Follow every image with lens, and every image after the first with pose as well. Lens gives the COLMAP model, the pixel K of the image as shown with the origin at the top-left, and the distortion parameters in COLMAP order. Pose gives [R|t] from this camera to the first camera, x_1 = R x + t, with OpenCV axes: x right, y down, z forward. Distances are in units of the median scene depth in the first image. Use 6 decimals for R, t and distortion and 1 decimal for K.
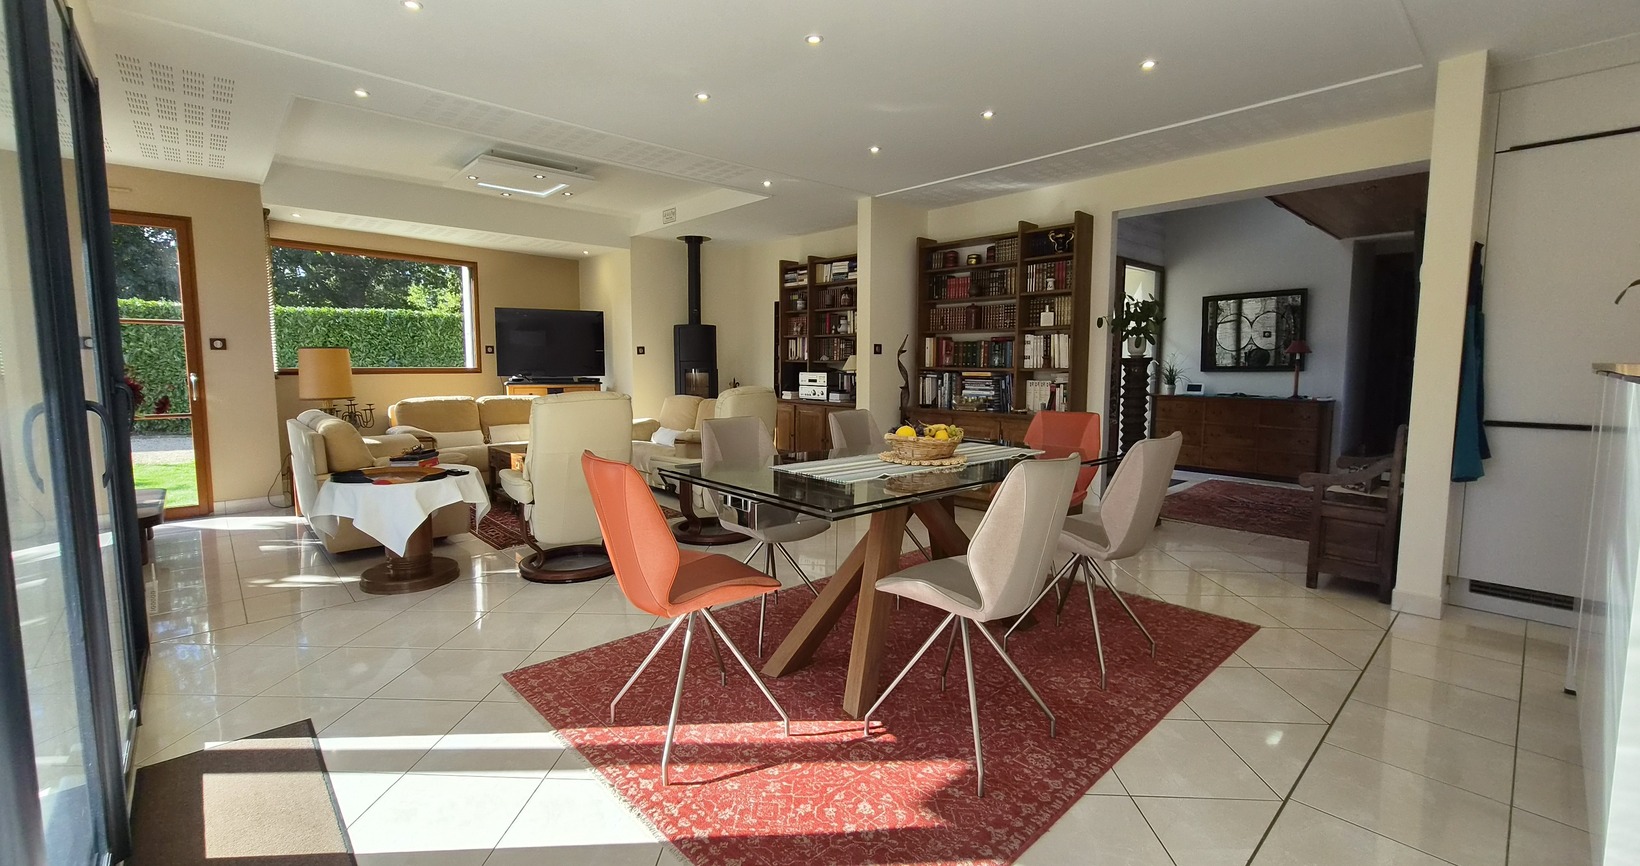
lens RADIAL K [[674.0, 0, 811.3], [0, 674.0, 422.8], [0, 0, 1]] dist [-0.012760, -0.000064]
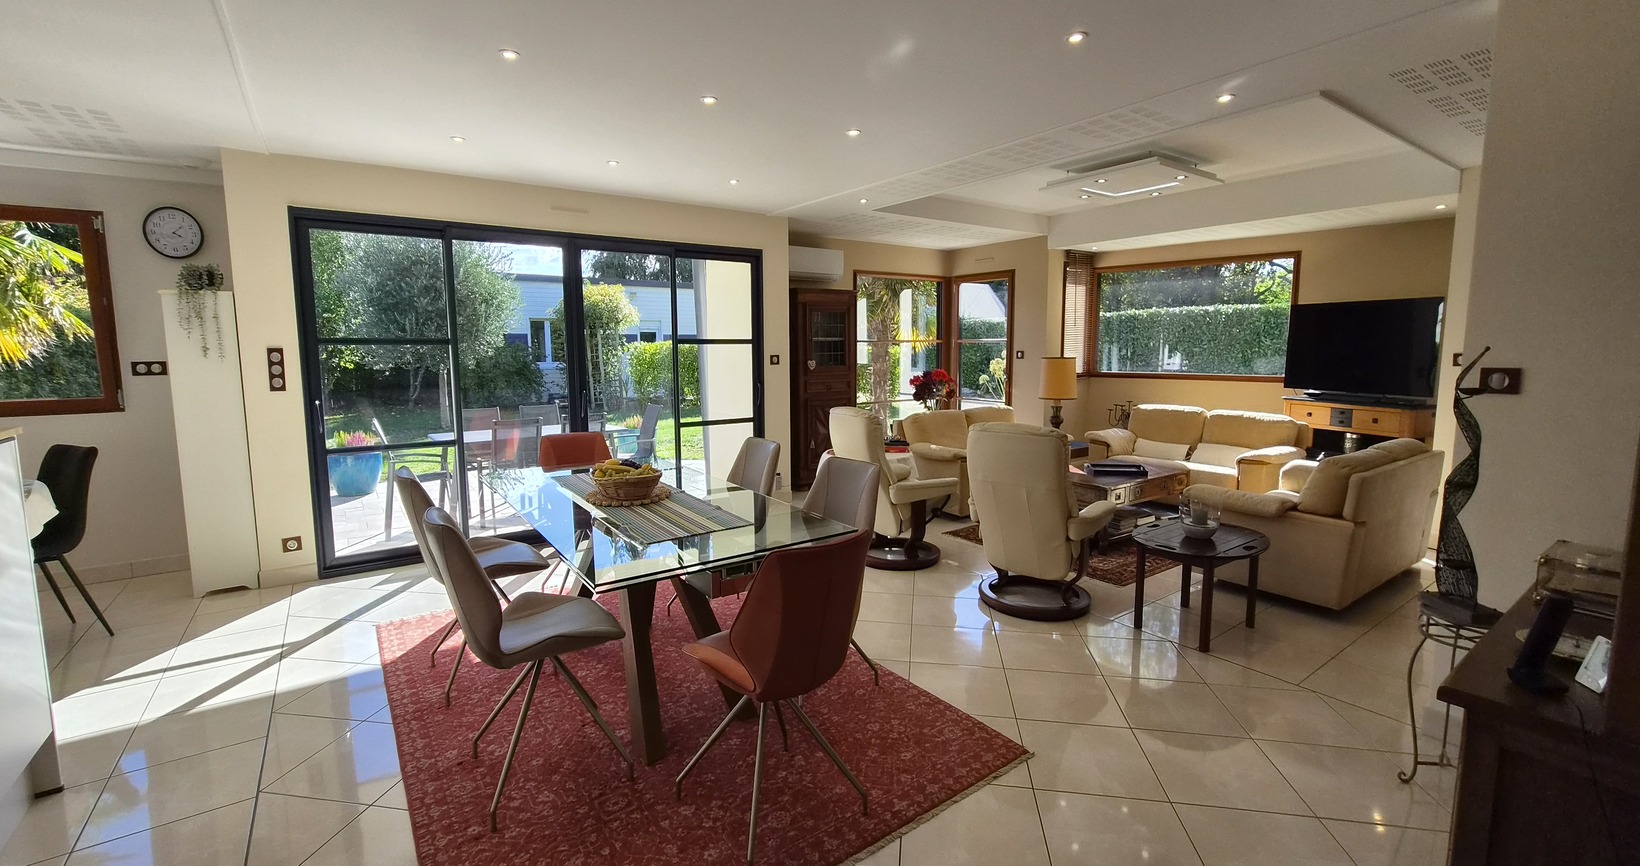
lens RADIAL K [[674.0, 0, 811.3], [0, 674.0, 422.8], [0, 0, 1]] dist [-0.012760, -0.000064]
pose [[-0.127168, 0.112199, -0.985515, 0.579930], [-0.082162, 0.988975, 0.123195, -0.108795], [0.988472, 0.096639, -0.116547, 0.705149]]
